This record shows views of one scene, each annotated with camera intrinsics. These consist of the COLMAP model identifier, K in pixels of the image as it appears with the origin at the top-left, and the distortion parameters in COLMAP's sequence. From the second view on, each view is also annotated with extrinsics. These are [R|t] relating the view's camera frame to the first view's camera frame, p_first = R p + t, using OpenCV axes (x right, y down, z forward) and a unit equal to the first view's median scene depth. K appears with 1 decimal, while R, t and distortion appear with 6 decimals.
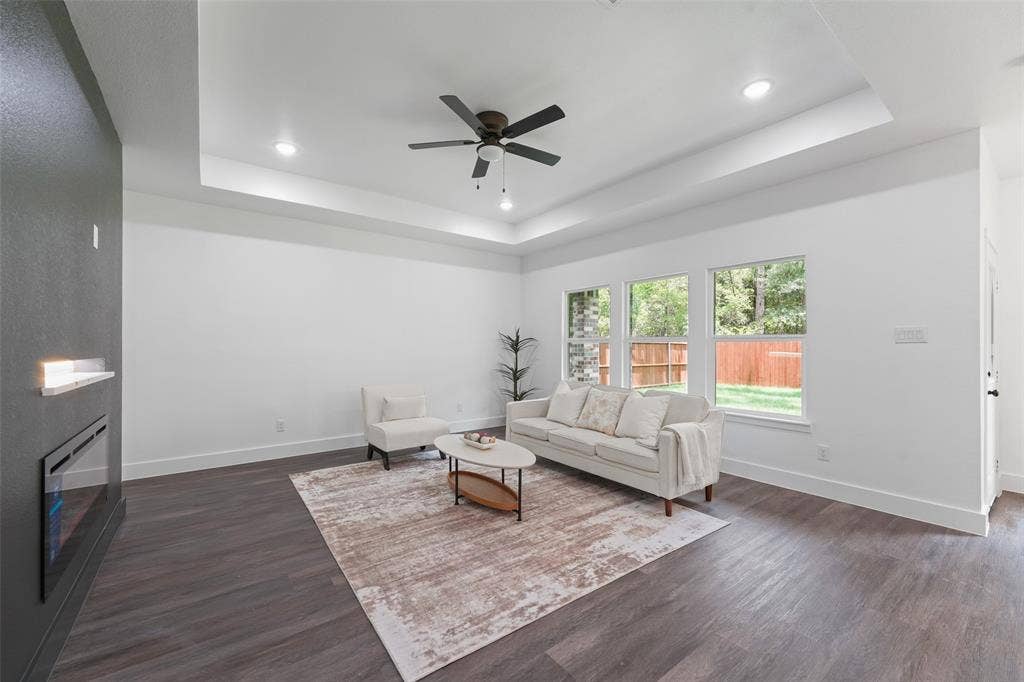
lens RADIAL K [[404.9, 0, 502.7], [0, 404.9, 345.8], [0, 0, 1]] dist [0.006802, -0.000646]
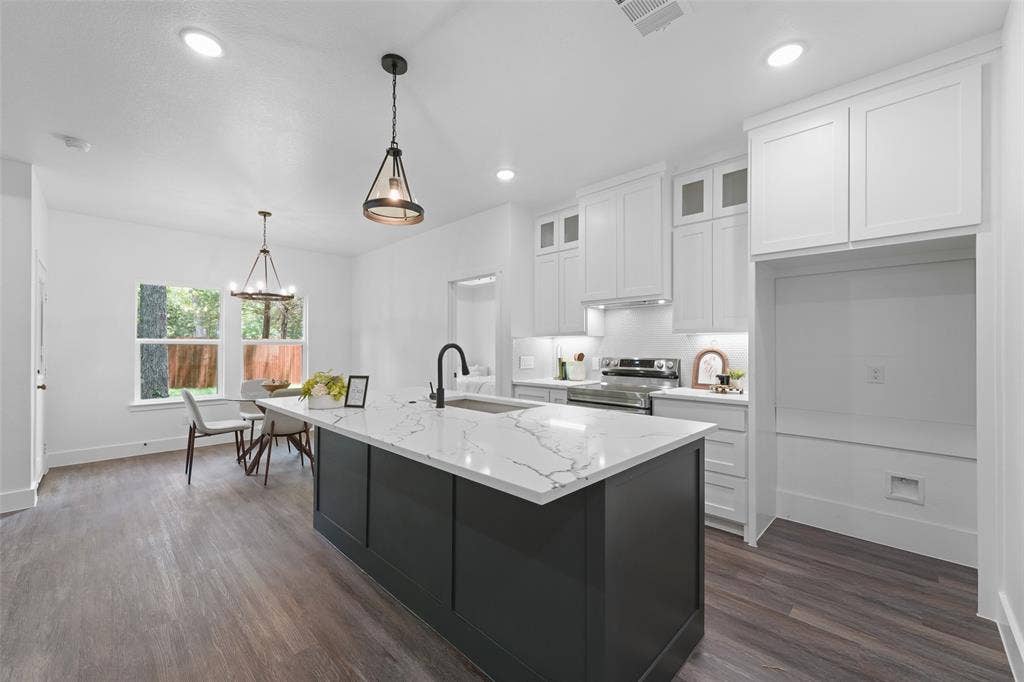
lens RADIAL K [[404.9, 0, 506.1], [0, 404.9, 341.6], [0, 0, 1]] dist [0.006802, -0.000646]
pose [[-0.154694, 0.007003, 0.987938, -0.346905], [0.002813, 0.999974, -0.006647, -0.005113], [-0.987958, 0.001751, -0.154710, -0.288434]]
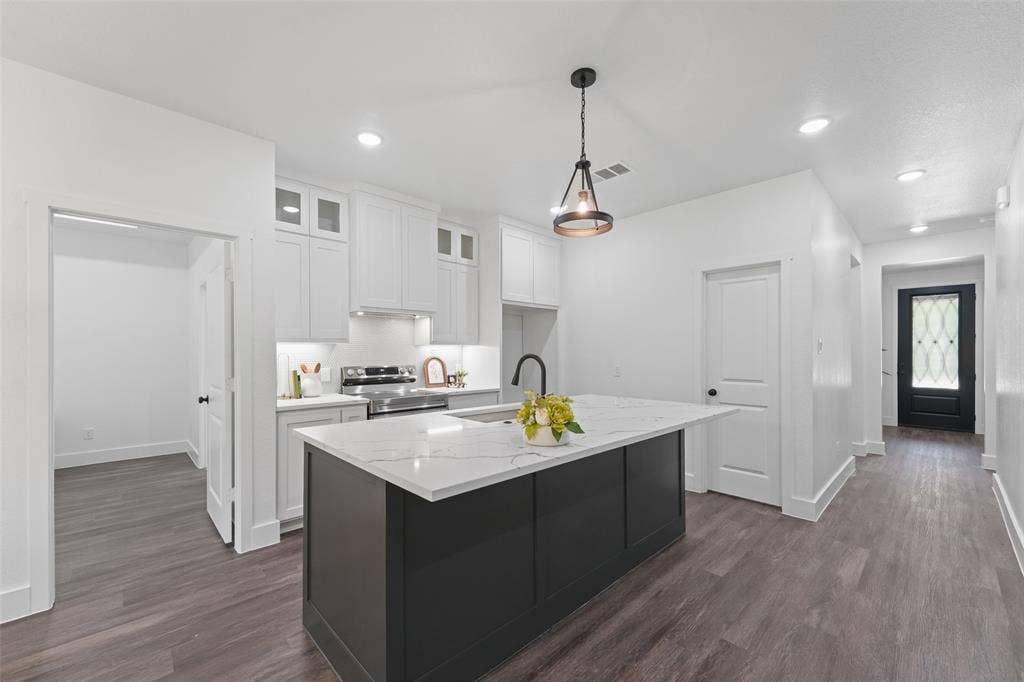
lens RADIAL K [[404.9, 0, 506.5], [0, 404.9, 347.7], [0, 0, 1]] dist [0.006802, -0.000646]
pose [[-0.992332, -0.005559, -0.123474, 0.841756], [-0.004705, 0.999963, -0.007205, -0.015464], [0.123510, -0.006568, -0.992322, 0.679082]]
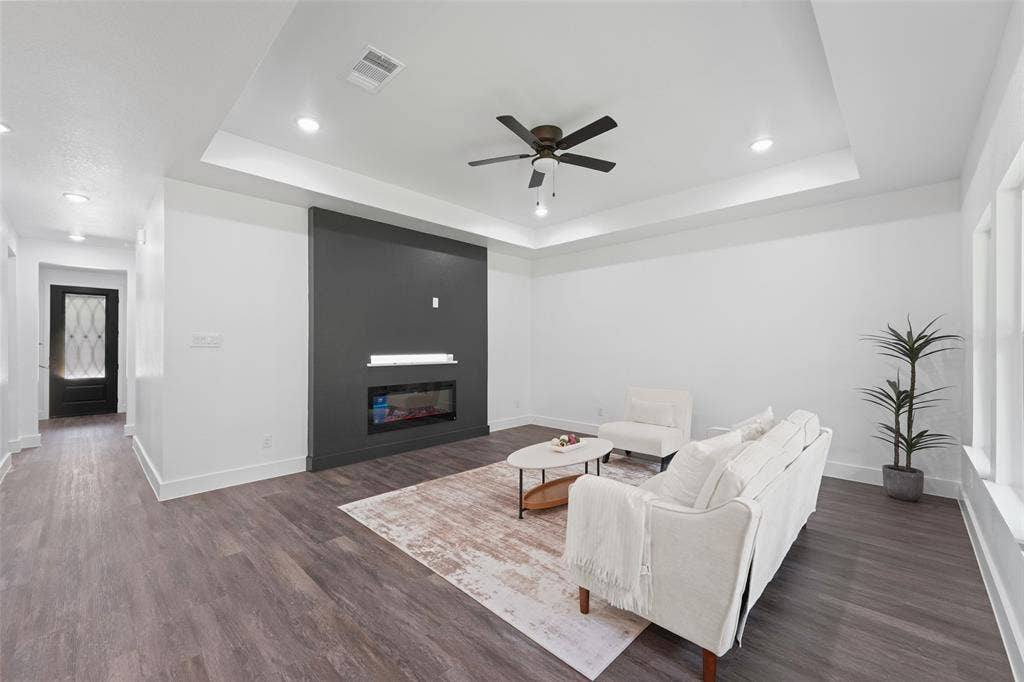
lens RADIAL K [[404.9, 0, 503.9], [0, 404.9, 345.7], [0, 0, 1]] dist [0.006802, -0.000646]
pose [[0.172917, -0.001759, -0.984935, 1.184533], [0.001044, 0.999998, -0.001602, -0.012282], [0.984936, -0.000751, 0.172918, 0.867656]]
